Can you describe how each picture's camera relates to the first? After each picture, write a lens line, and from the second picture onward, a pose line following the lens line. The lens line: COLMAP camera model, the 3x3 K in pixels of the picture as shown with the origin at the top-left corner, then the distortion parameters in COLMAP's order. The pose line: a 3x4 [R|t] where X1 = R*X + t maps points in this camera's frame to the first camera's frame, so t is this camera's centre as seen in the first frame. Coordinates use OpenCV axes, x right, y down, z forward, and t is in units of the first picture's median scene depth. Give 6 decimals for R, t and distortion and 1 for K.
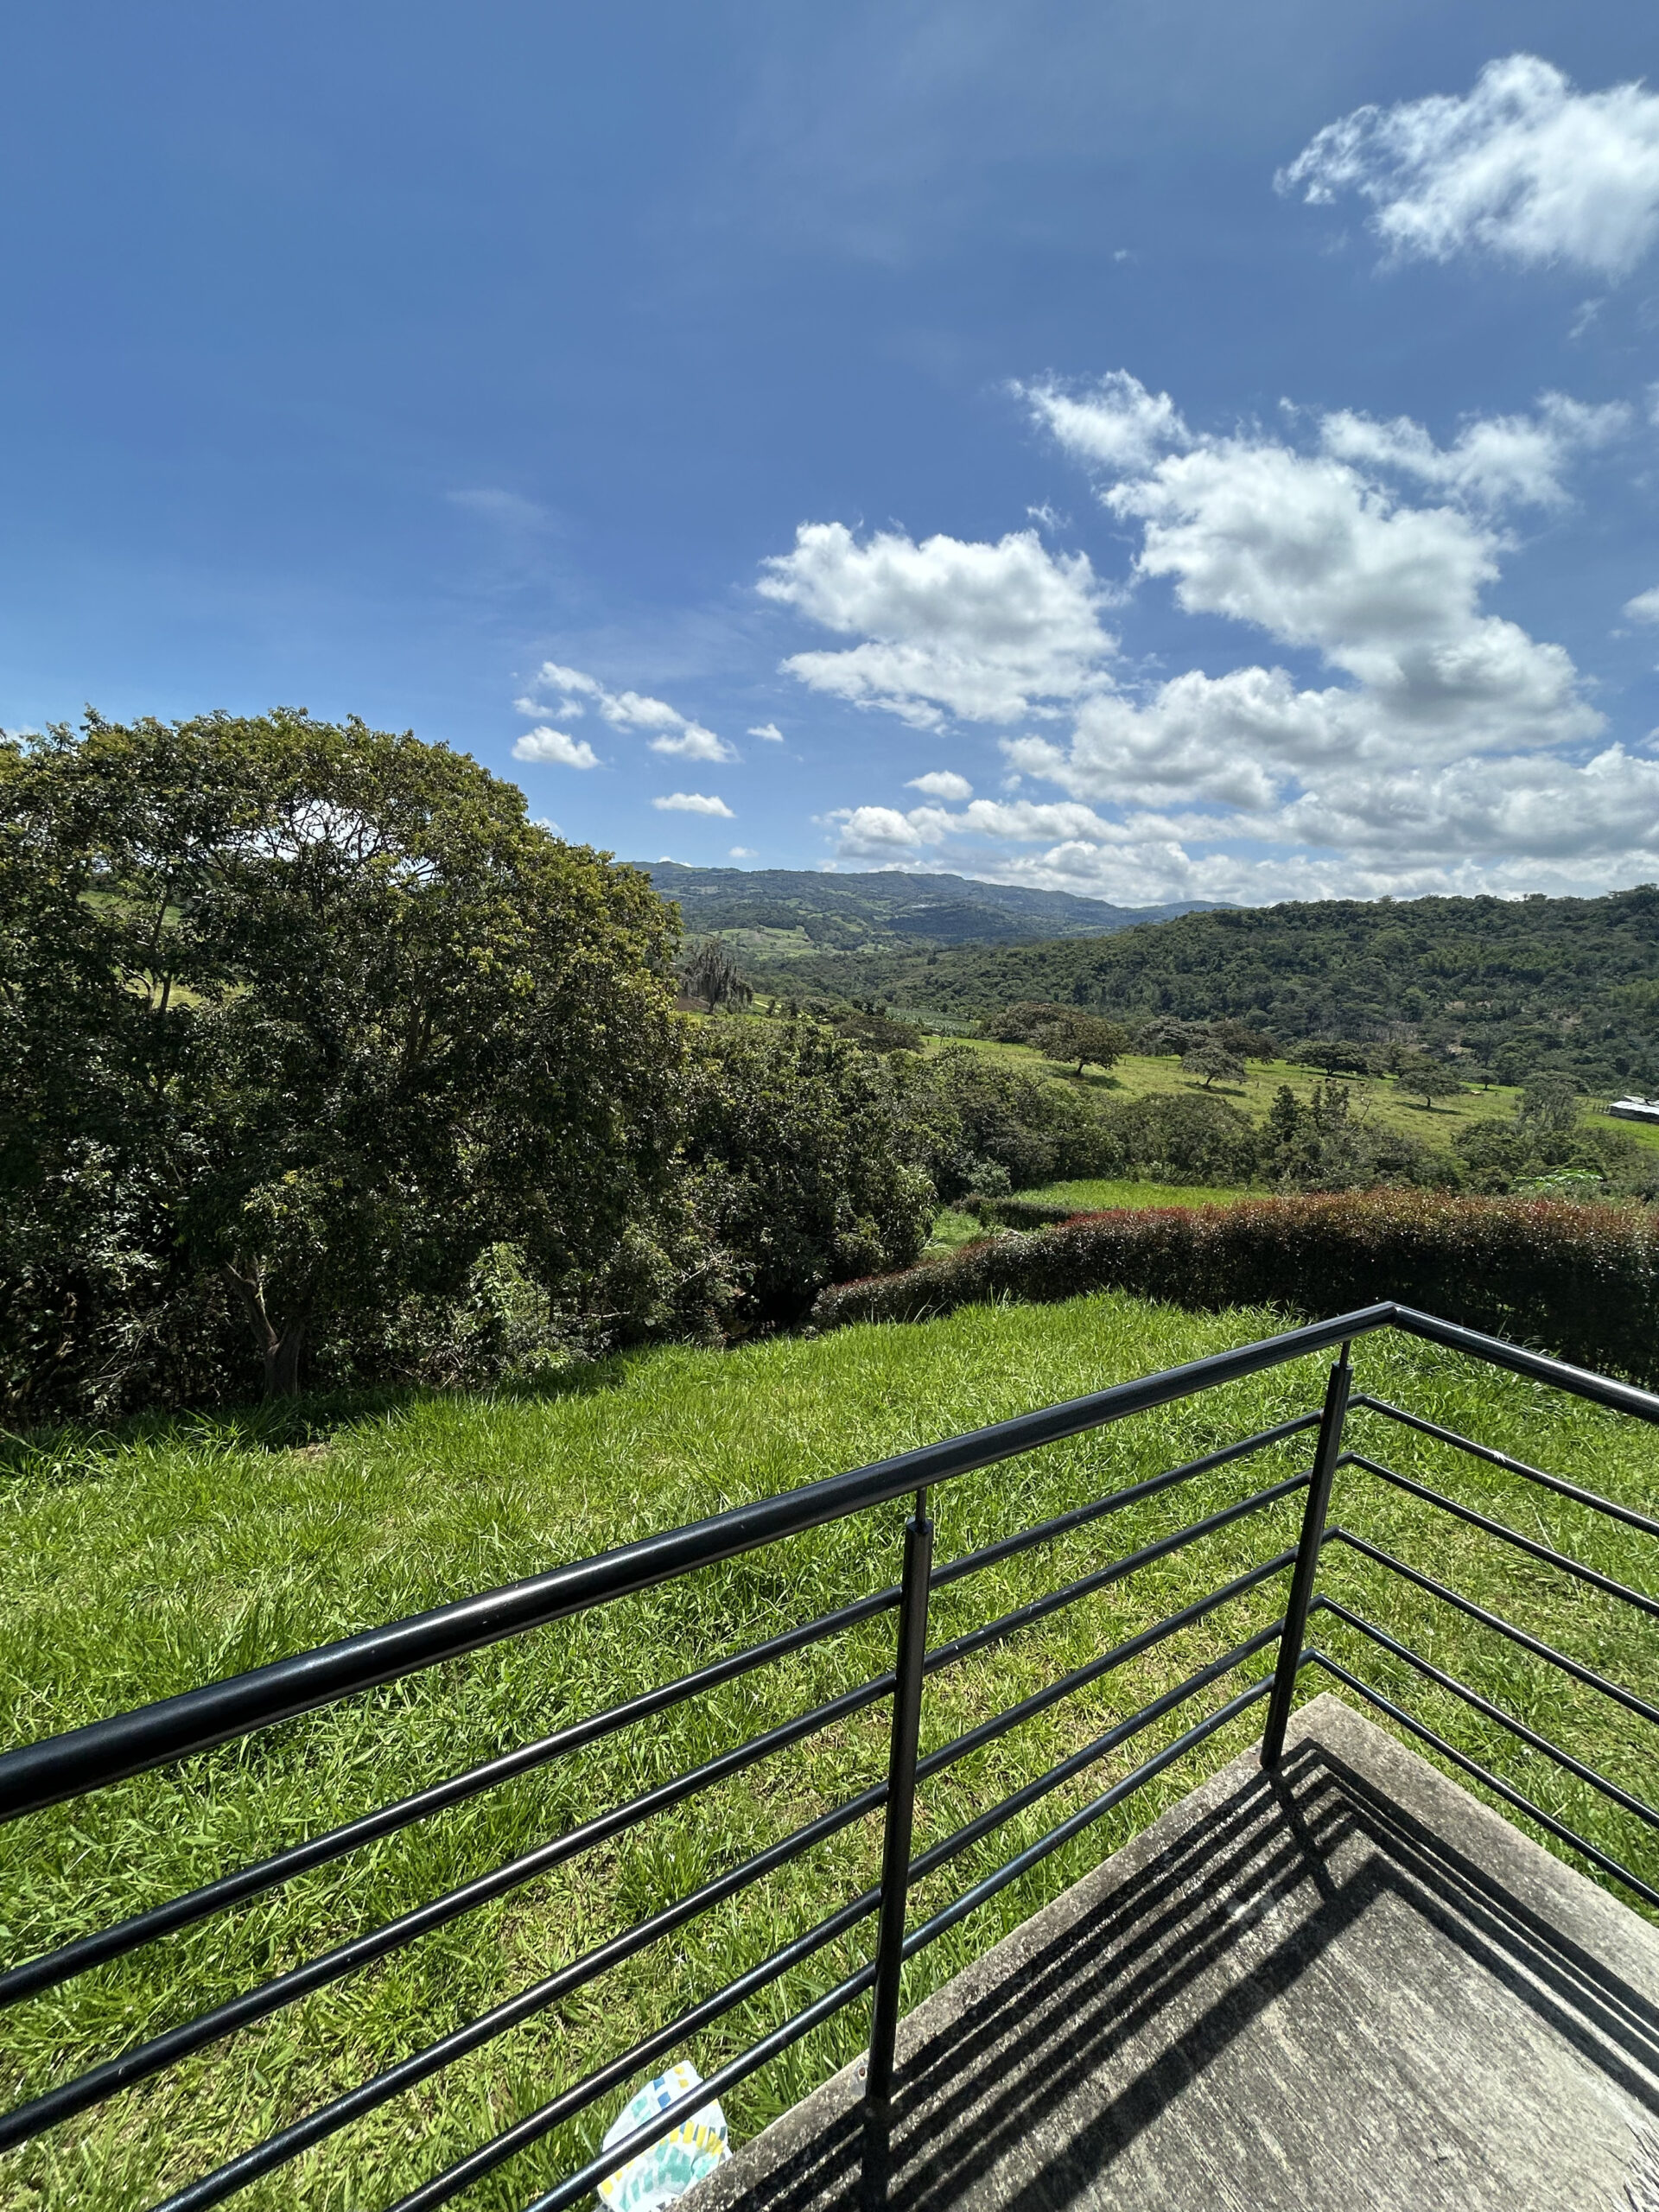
lens RADIAL K [[888.7, 0, 825.0], [0, 888.7, 1106.7], [0, 0, 1]] dist [-0.003192, -0.000305]
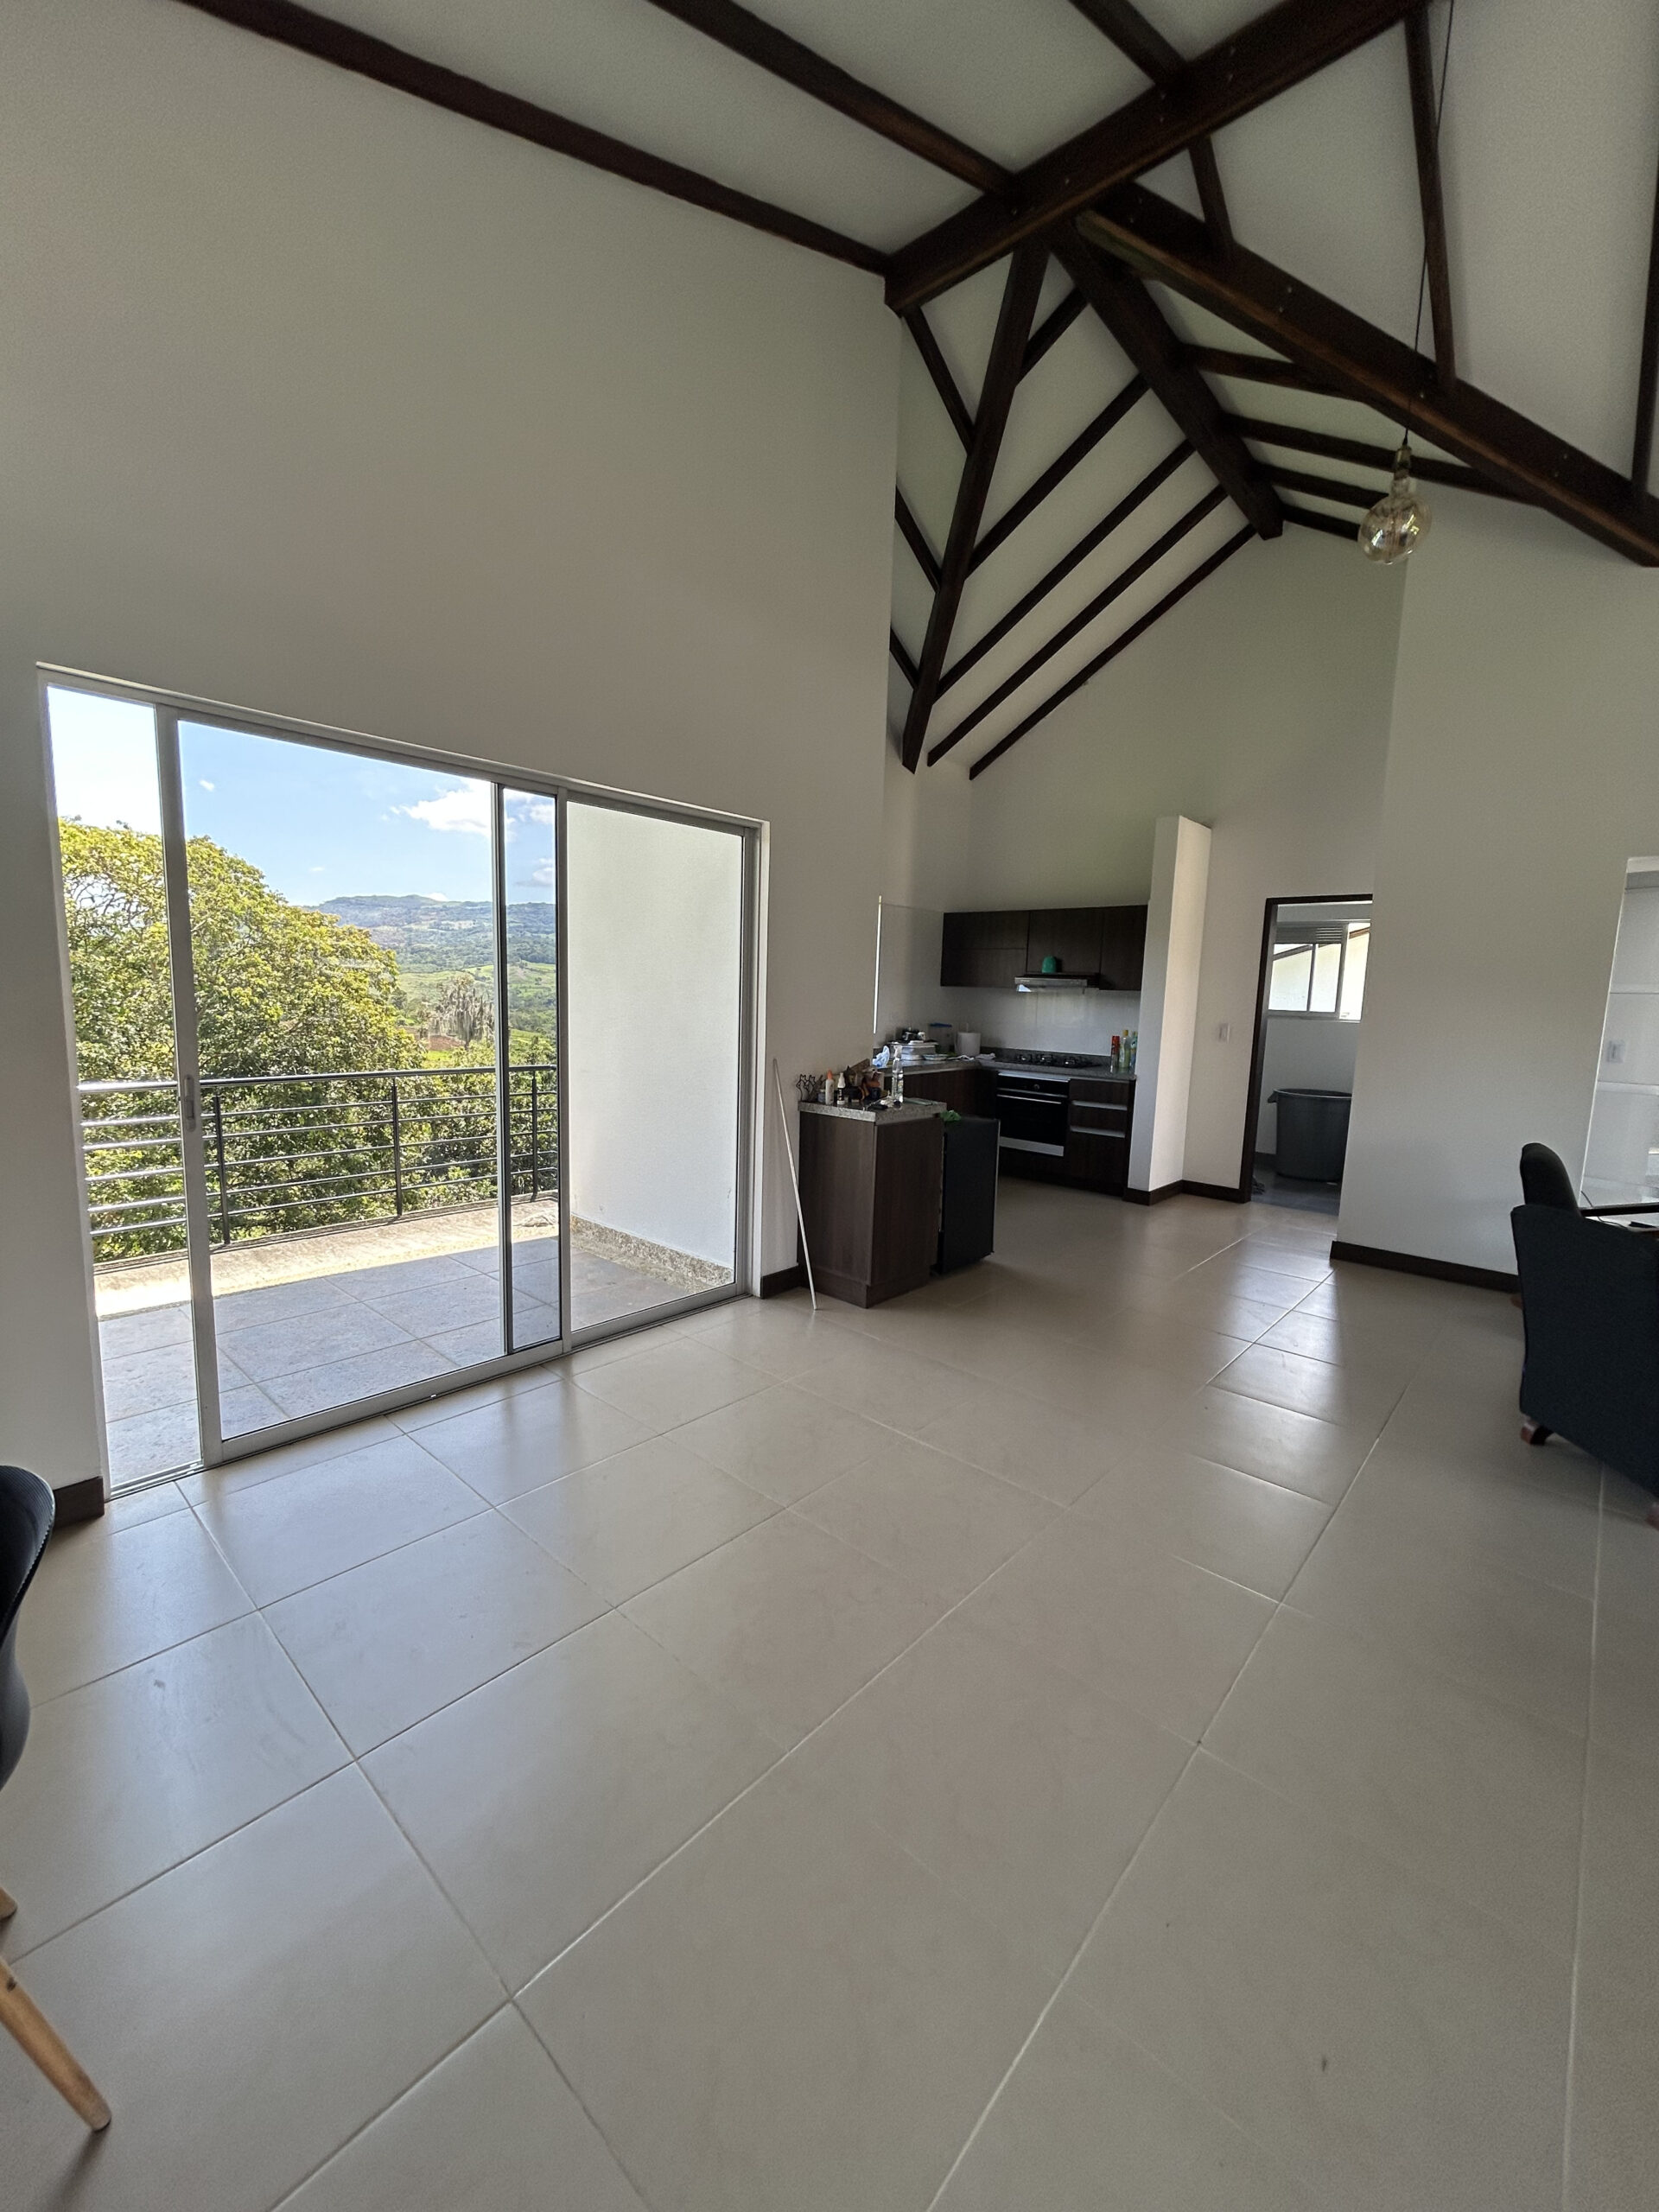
lens RADIAL K [[888.7, 0, 825.0], [0, 888.7, 1106.7], [0, 0, 1]] dist [-0.003192, -0.000305]
pose [[0.967104, -0.066343, 0.245577, 0.147907], [0.074273, 0.996969, -0.023160, 0.106578], [-0.243296, 0.040638, 0.969100, -0.562807]]
